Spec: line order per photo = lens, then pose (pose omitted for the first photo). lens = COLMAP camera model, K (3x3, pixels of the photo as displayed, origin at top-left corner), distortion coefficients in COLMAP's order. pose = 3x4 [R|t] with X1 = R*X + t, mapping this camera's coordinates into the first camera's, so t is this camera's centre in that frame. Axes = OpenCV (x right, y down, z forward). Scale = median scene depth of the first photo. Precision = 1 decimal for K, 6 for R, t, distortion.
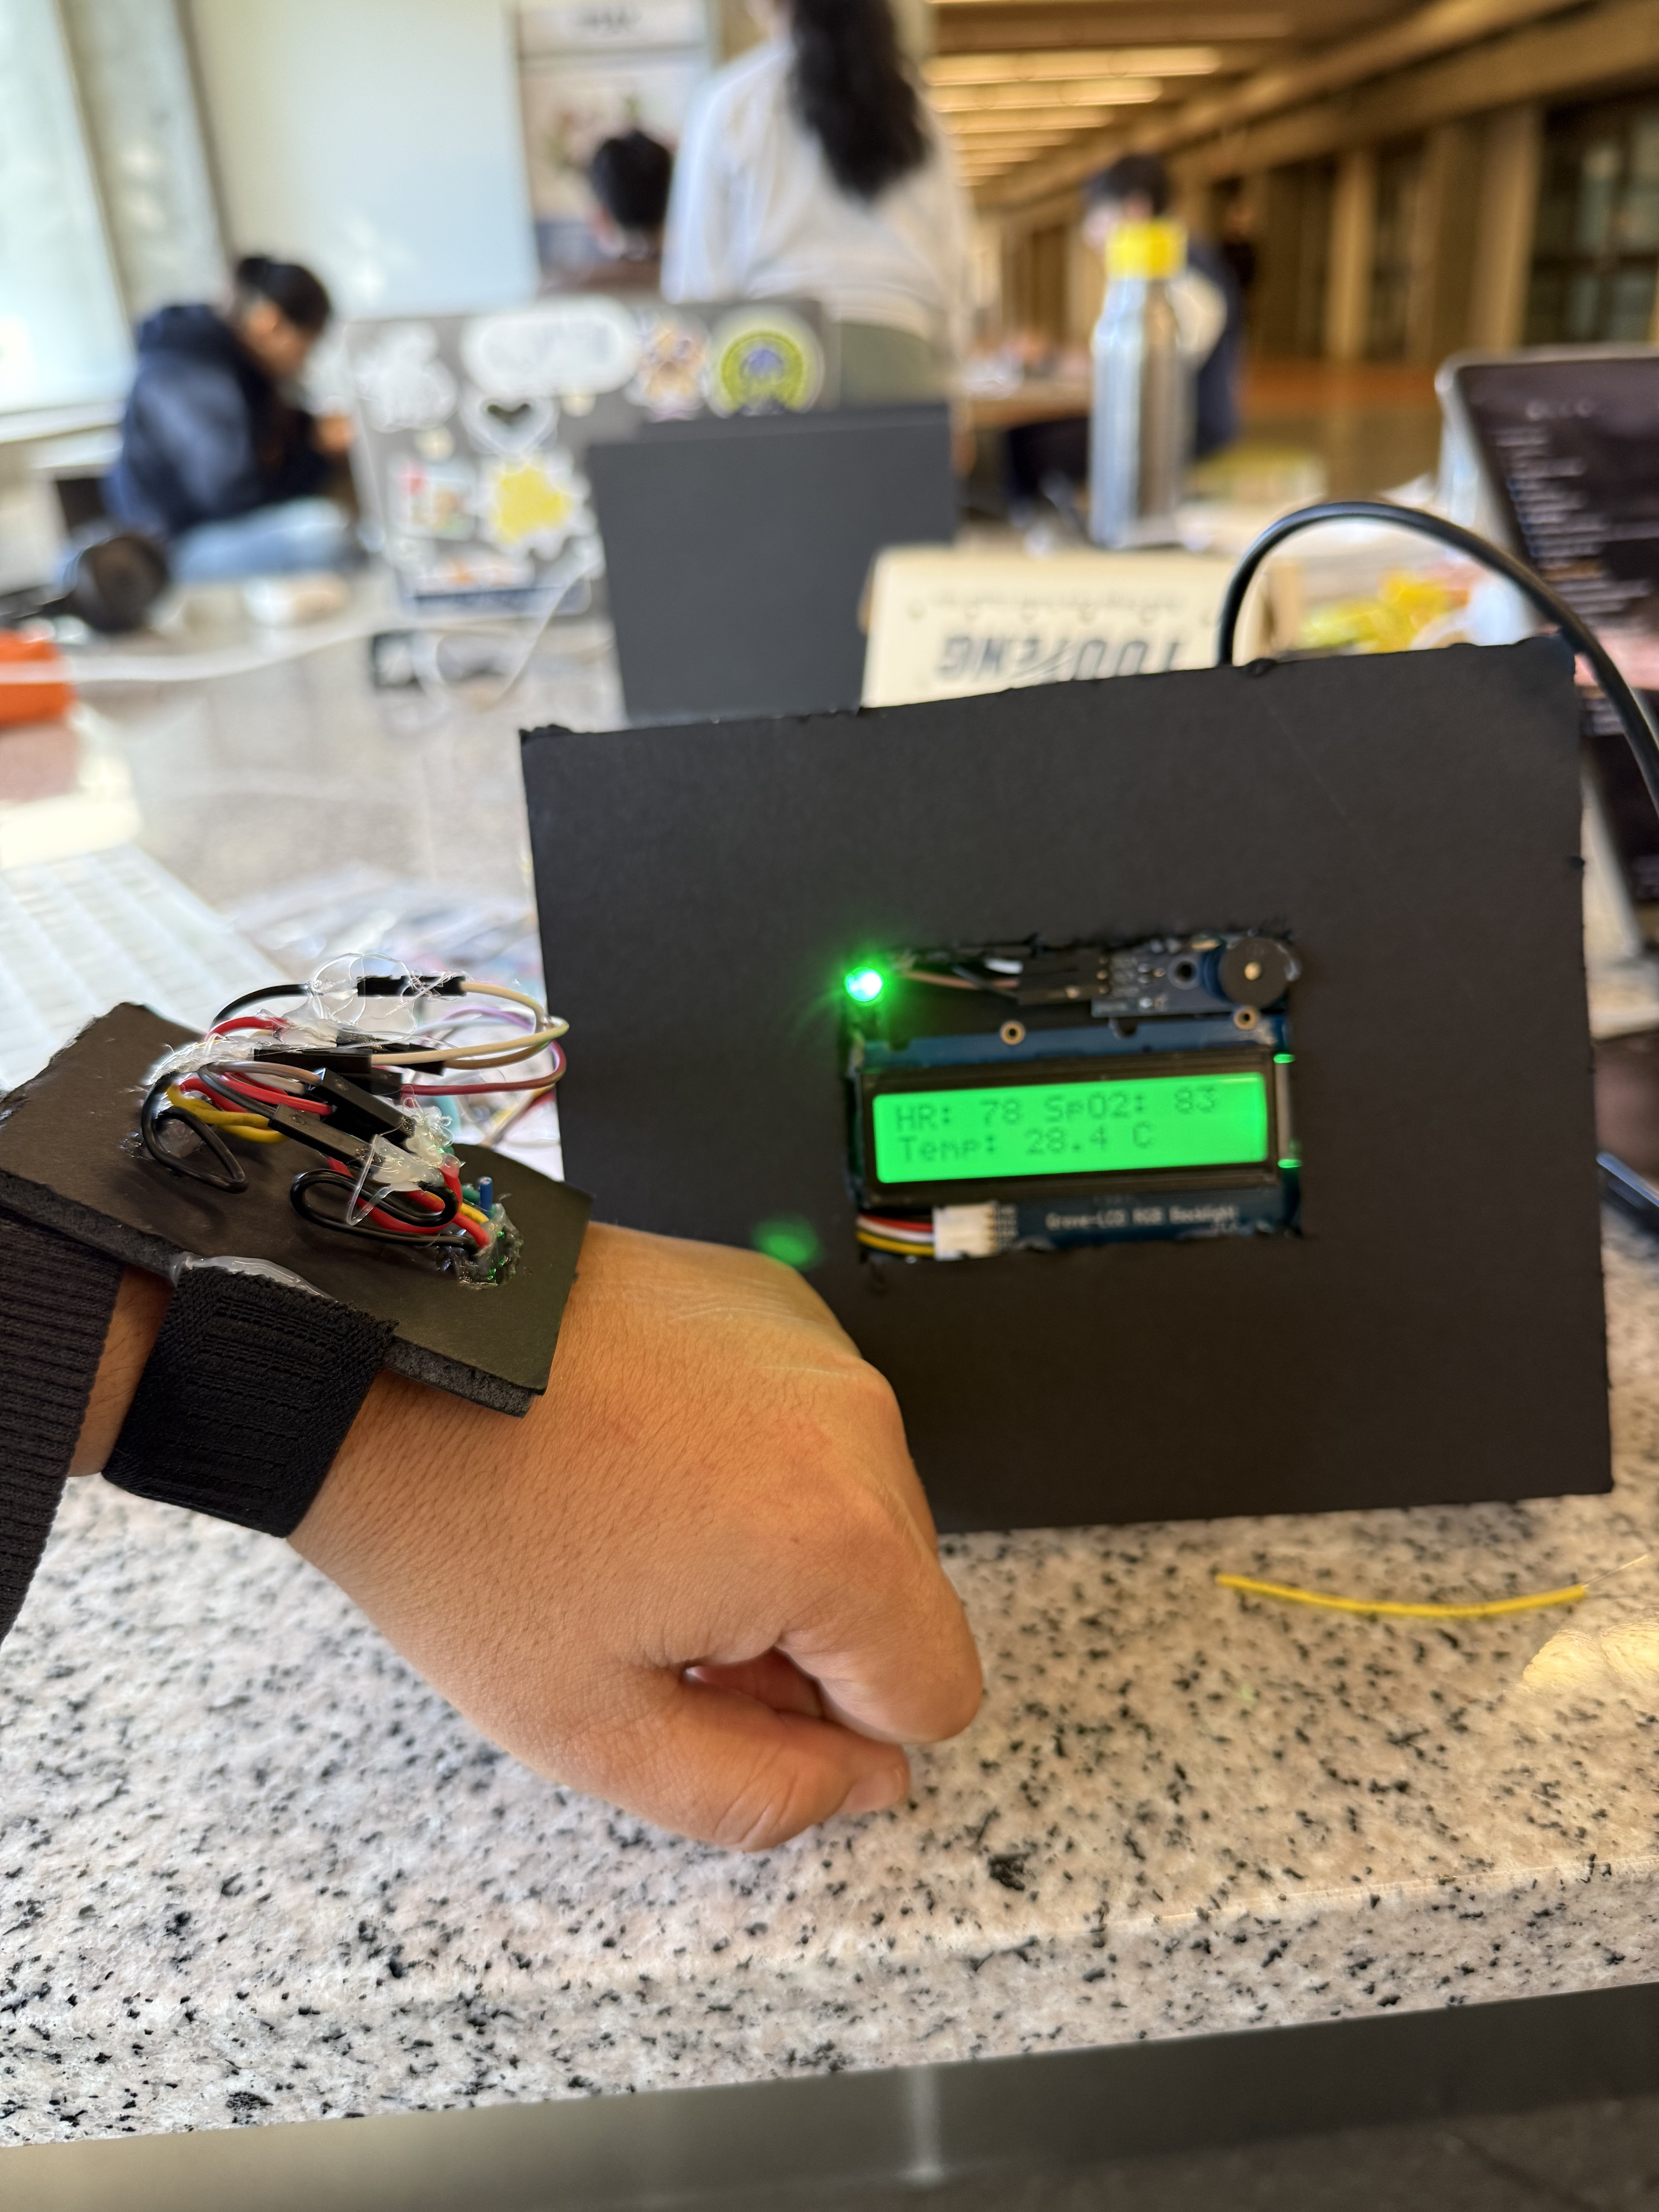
lens RADIAL K [[1552.3, 0, 827.7], [0, 1552.3, 1105.9], [0, 0, 1]] dist [0.061317, 0.000262]
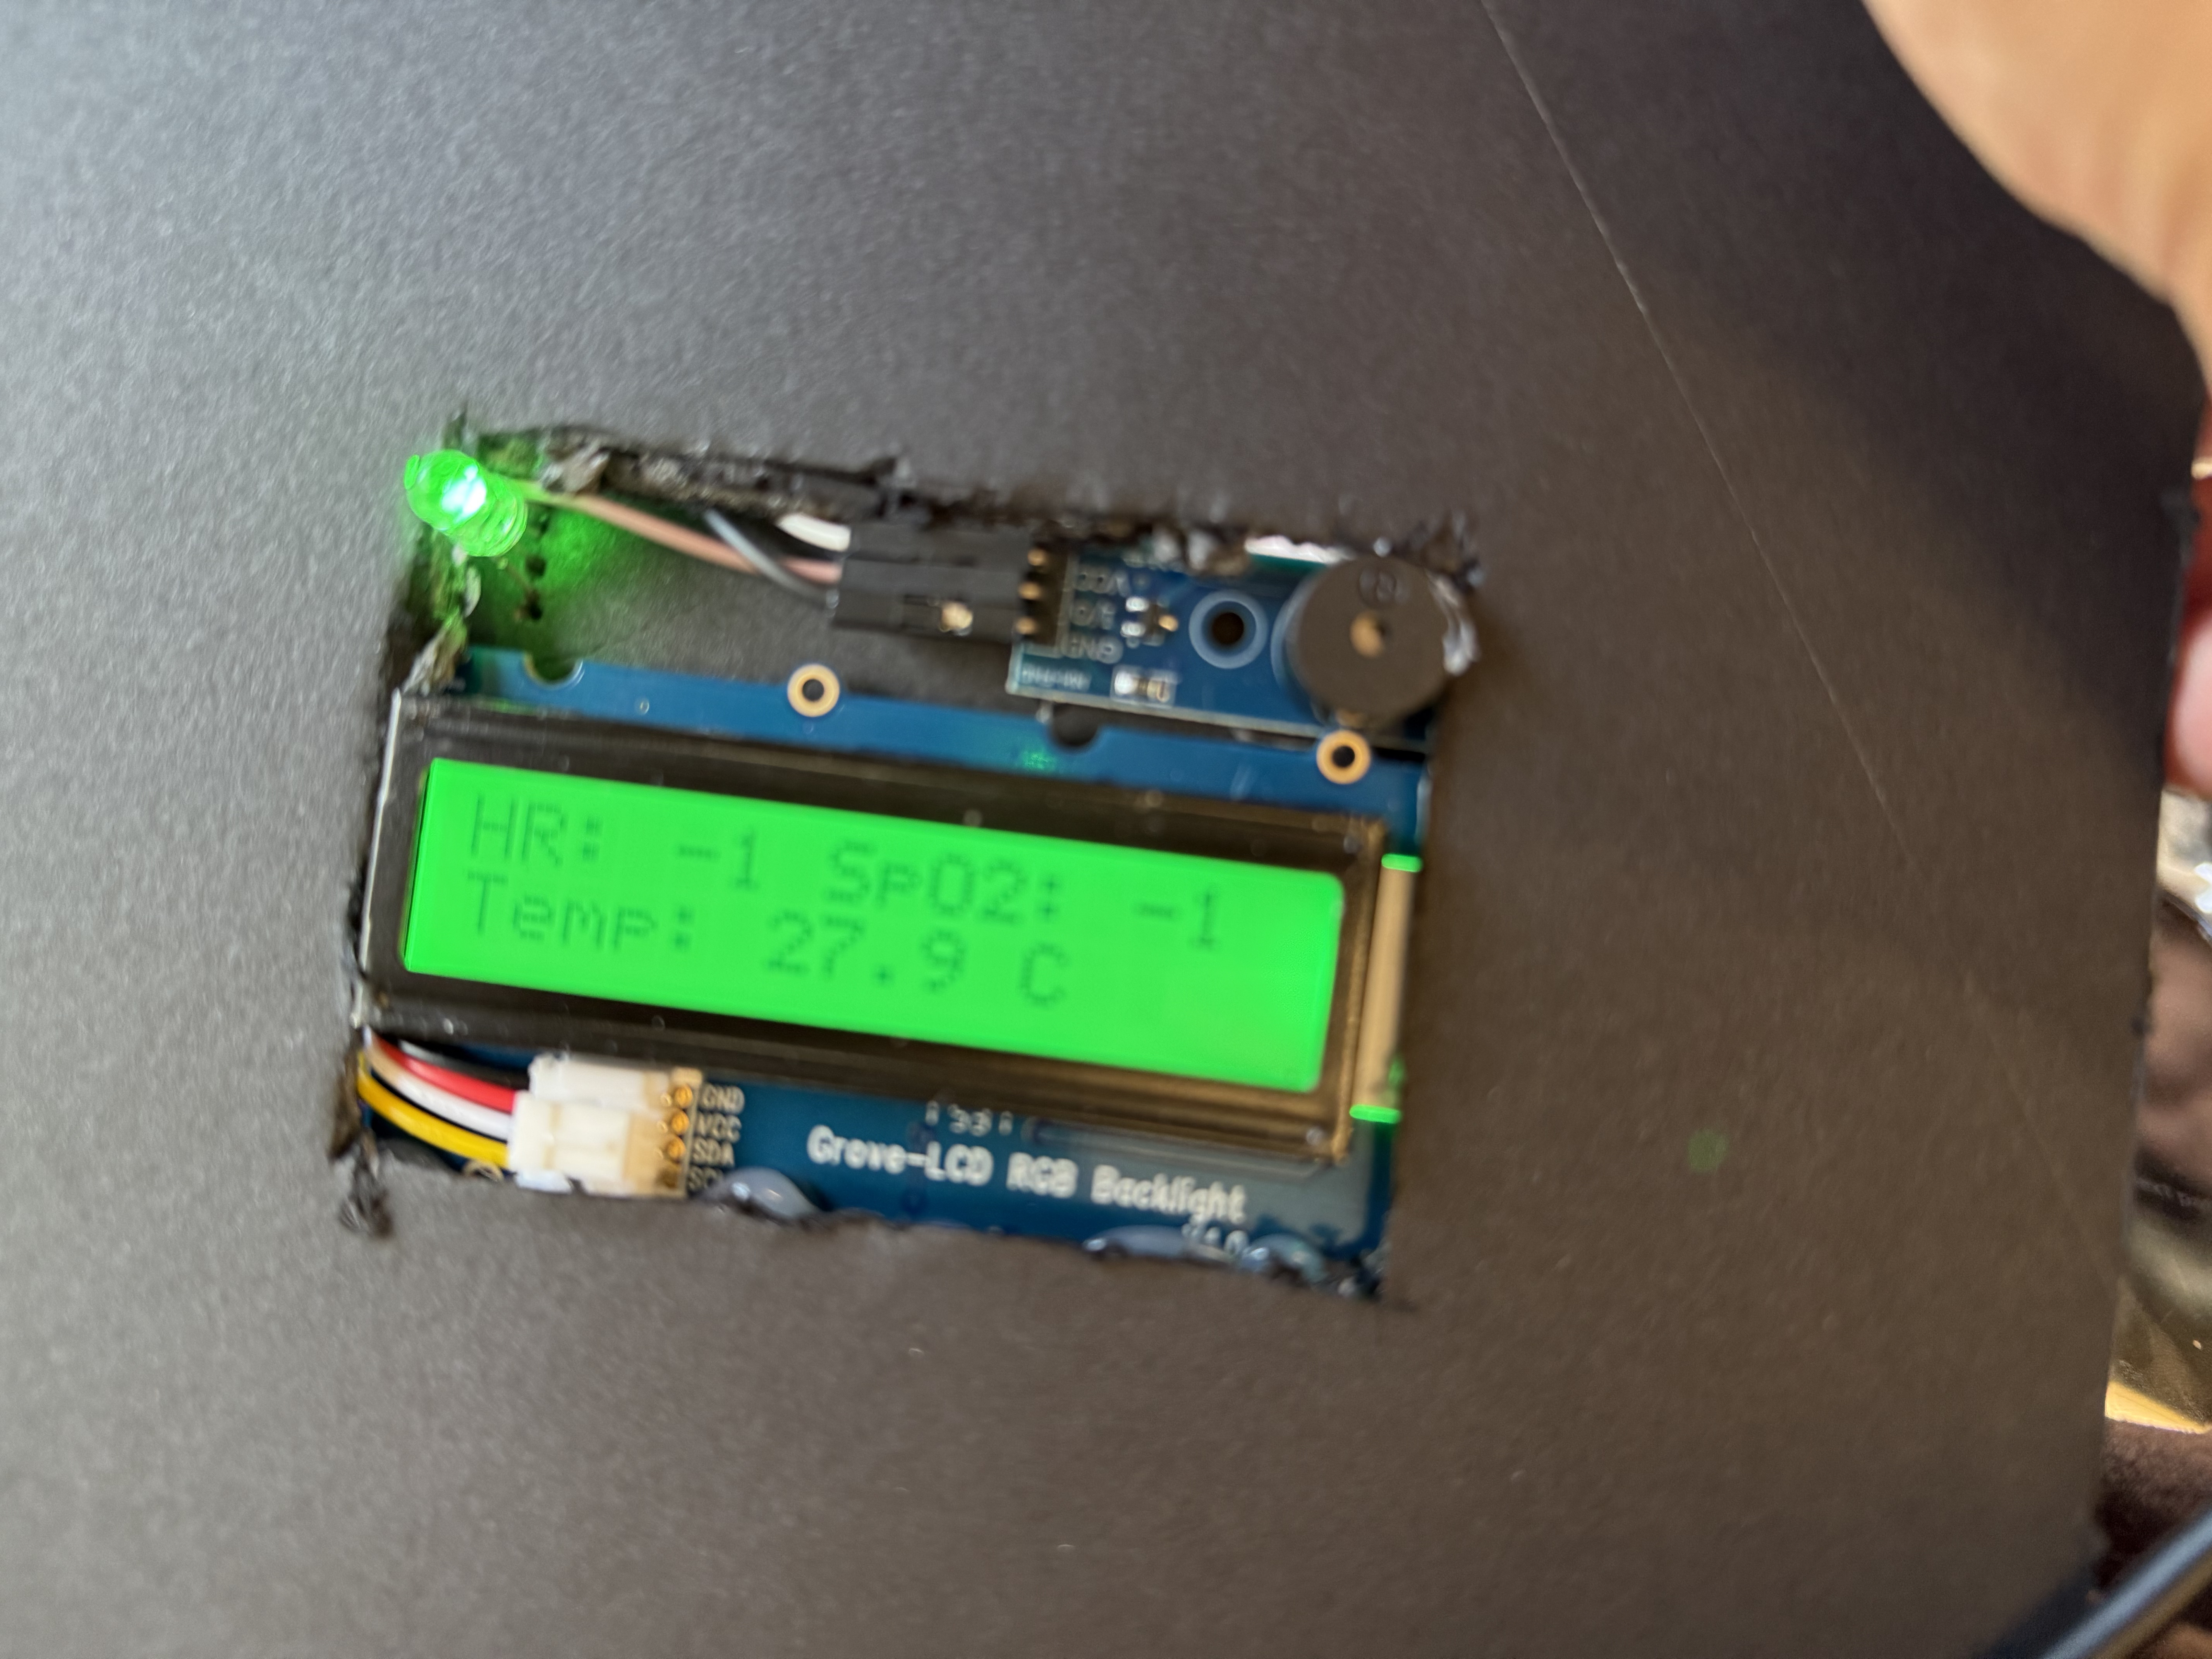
lens RADIAL K [[1552.3, 0, 1108.4], [0, 1552.3, 828.6], [0, 0, 1]] dist [0.061317, 0.000262]
pose [[0.981334, 0.190833, -0.023818, 0.220857], [-0.192307, 0.974787, -0.113177, 0.024094], [0.001619, 0.115644, 0.993289, 0.583965]]
